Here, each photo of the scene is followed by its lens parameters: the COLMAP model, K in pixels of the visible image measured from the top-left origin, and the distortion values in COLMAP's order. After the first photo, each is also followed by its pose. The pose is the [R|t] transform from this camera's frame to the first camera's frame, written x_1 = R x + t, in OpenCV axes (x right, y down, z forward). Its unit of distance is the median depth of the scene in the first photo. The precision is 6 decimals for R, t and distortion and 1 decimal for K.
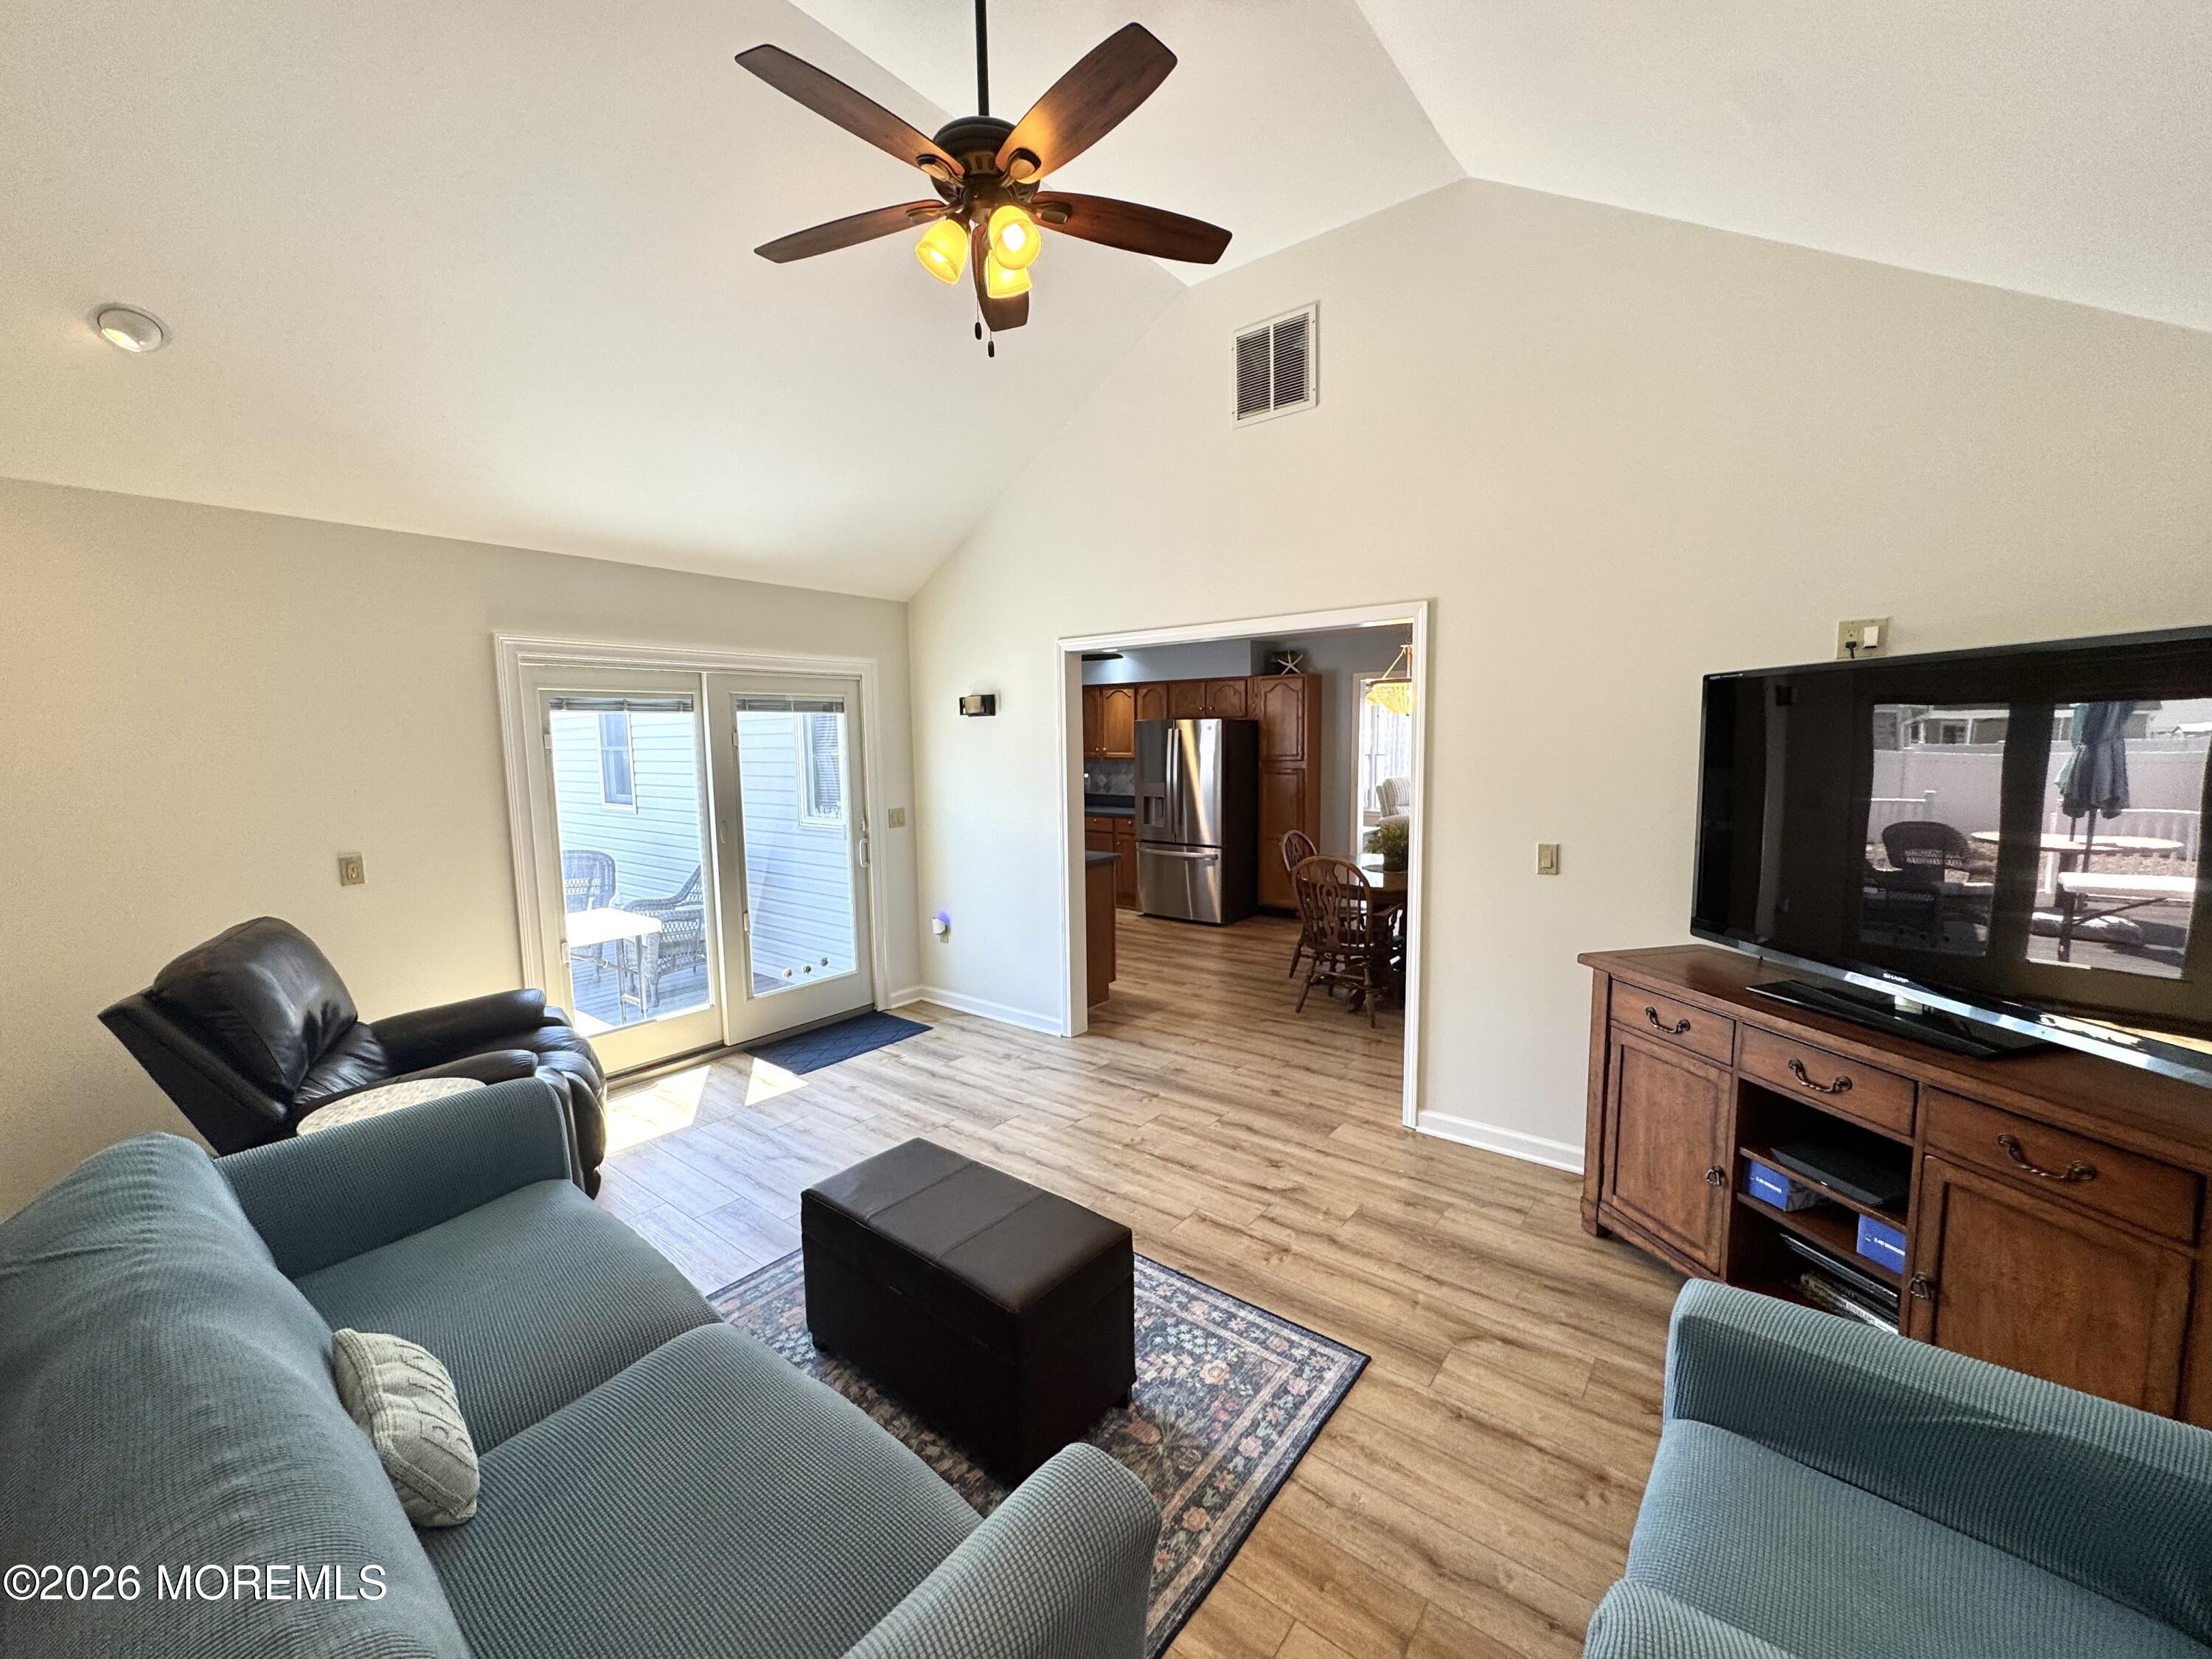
lens RADIAL K [[882.3, 0, 1107.4], [0, 882.3, 831.1], [0, 0, 1]] dist [0.000619, -0.000209]
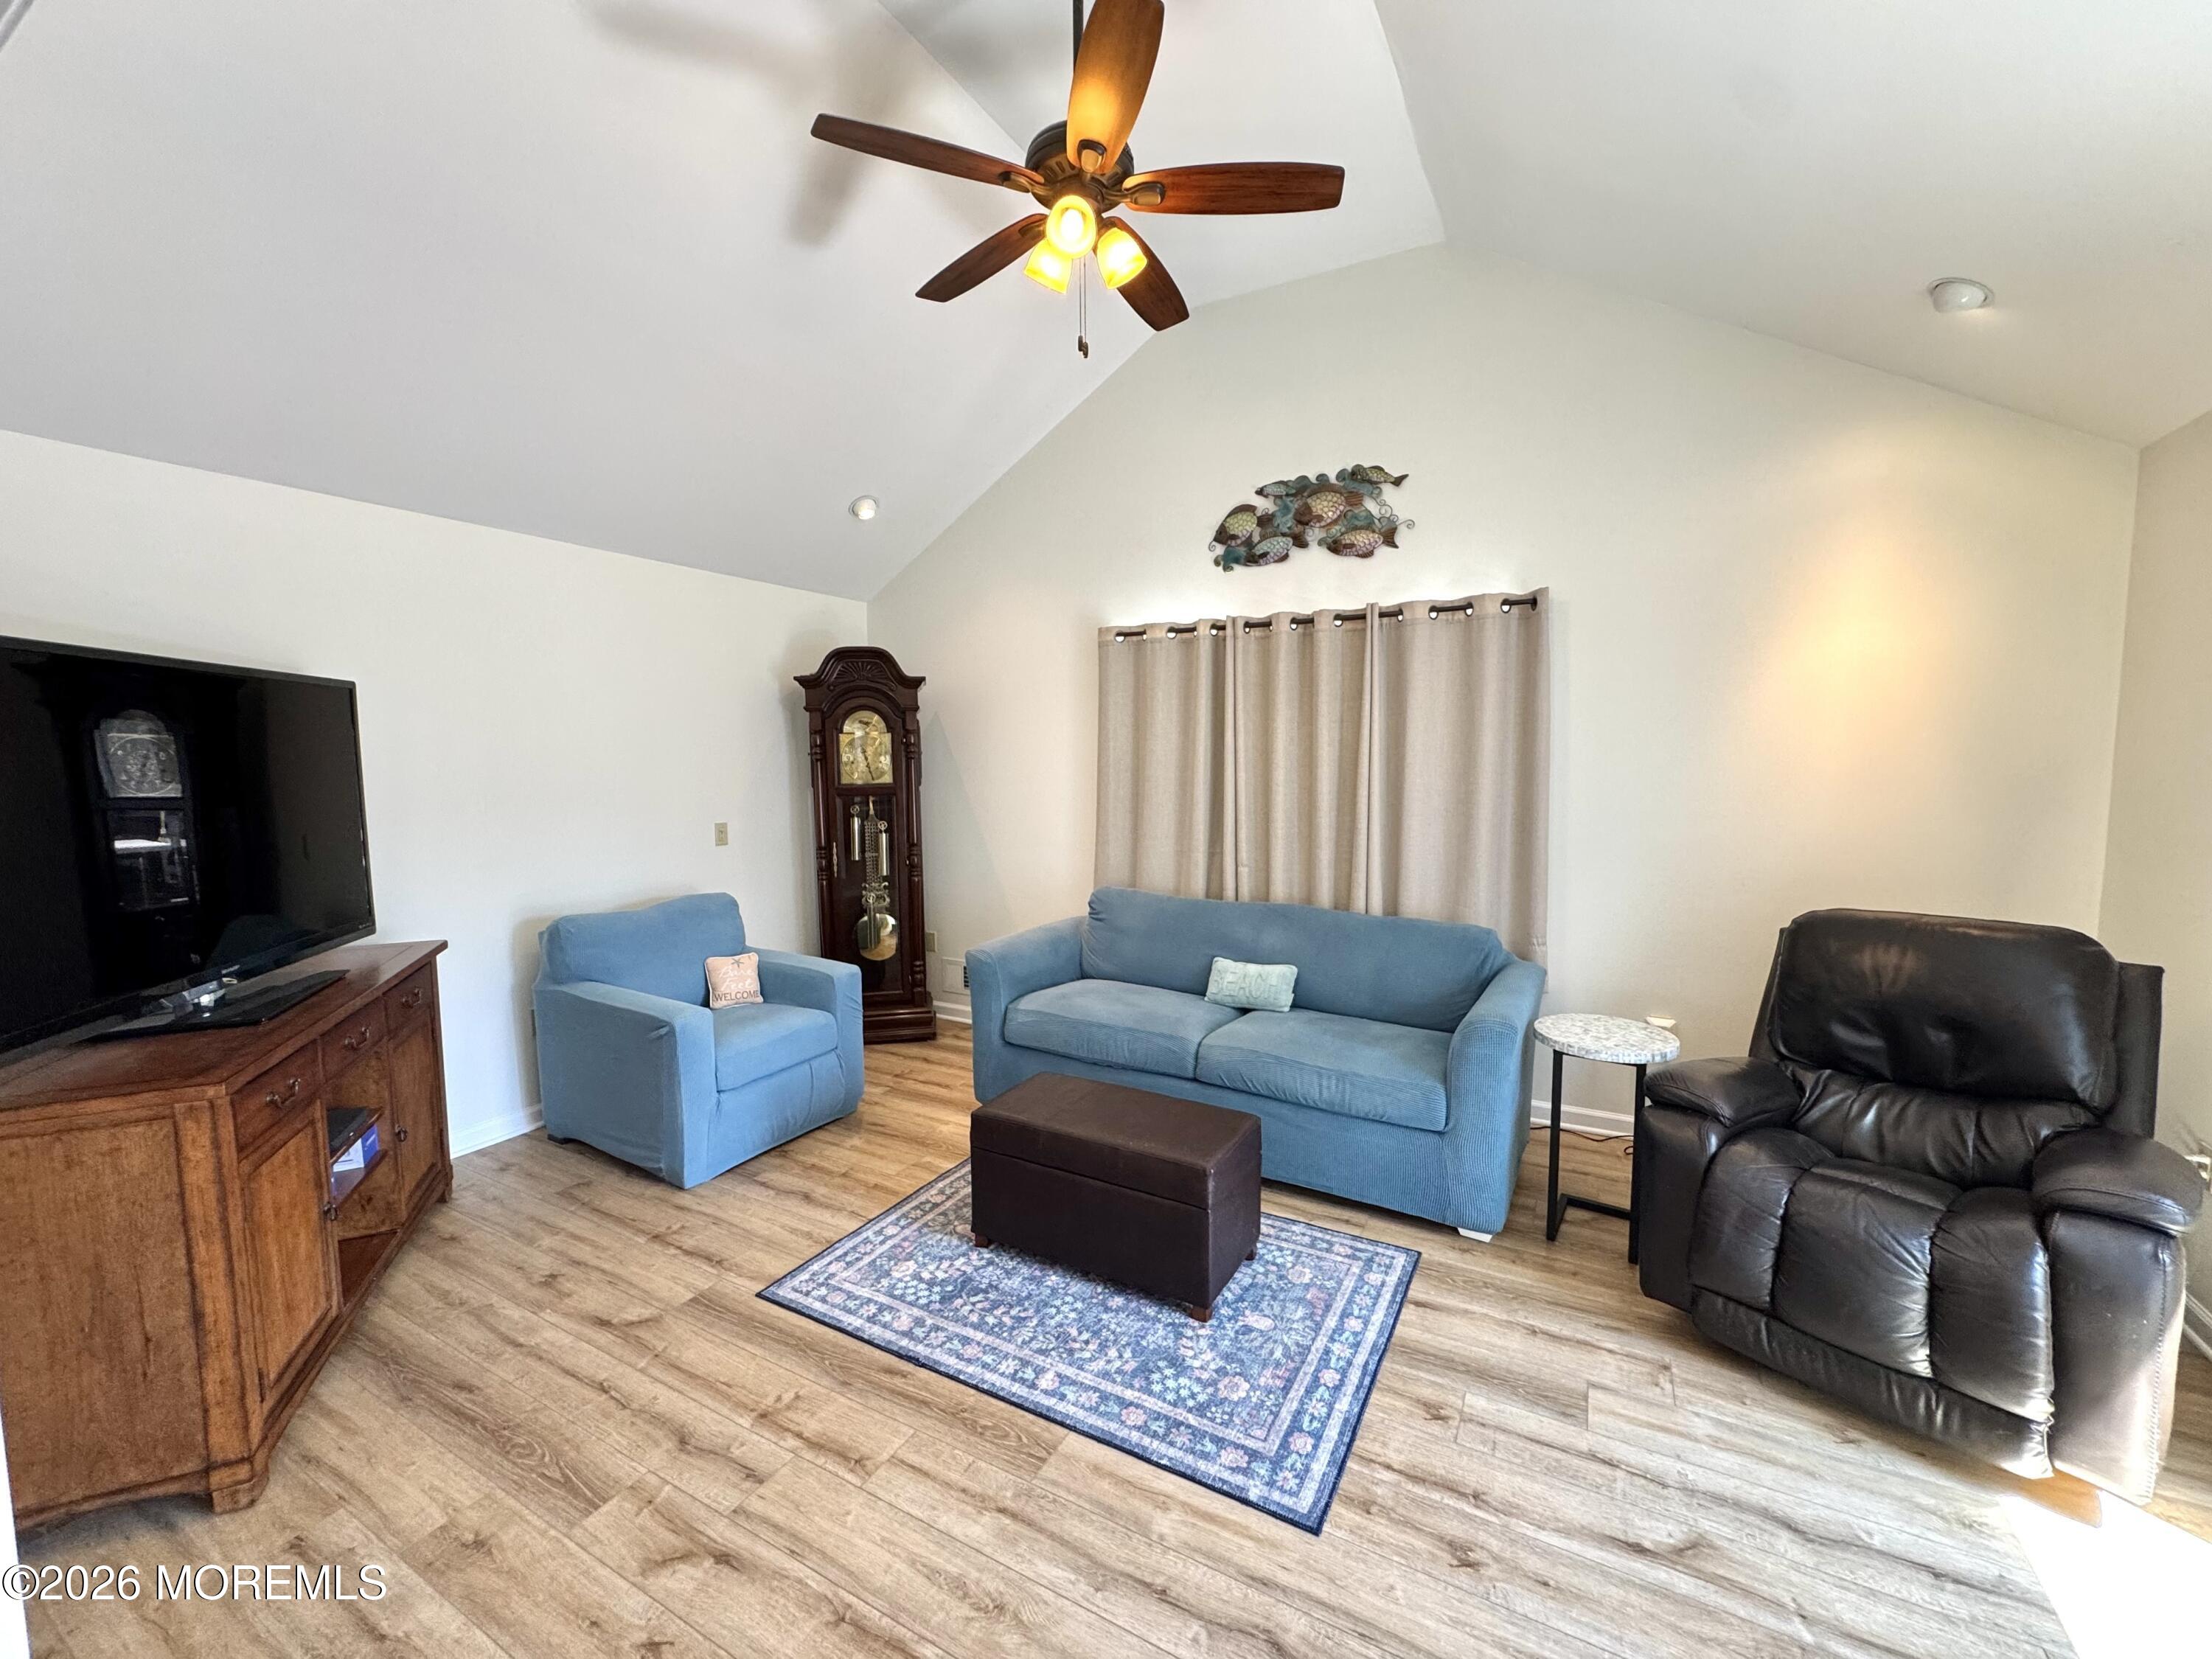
lens RADIAL K [[882.3, 0, 1106.4], [0, 882.3, 828.3], [0, 0, 1]] dist [0.000619, -0.000209]
pose [[-0.986761, 0.033745, -0.158629, 0.012461], [0.002698, 0.981393, 0.191990, -0.107421], [0.162156, 0.189020, -0.968492, 1.176246]]
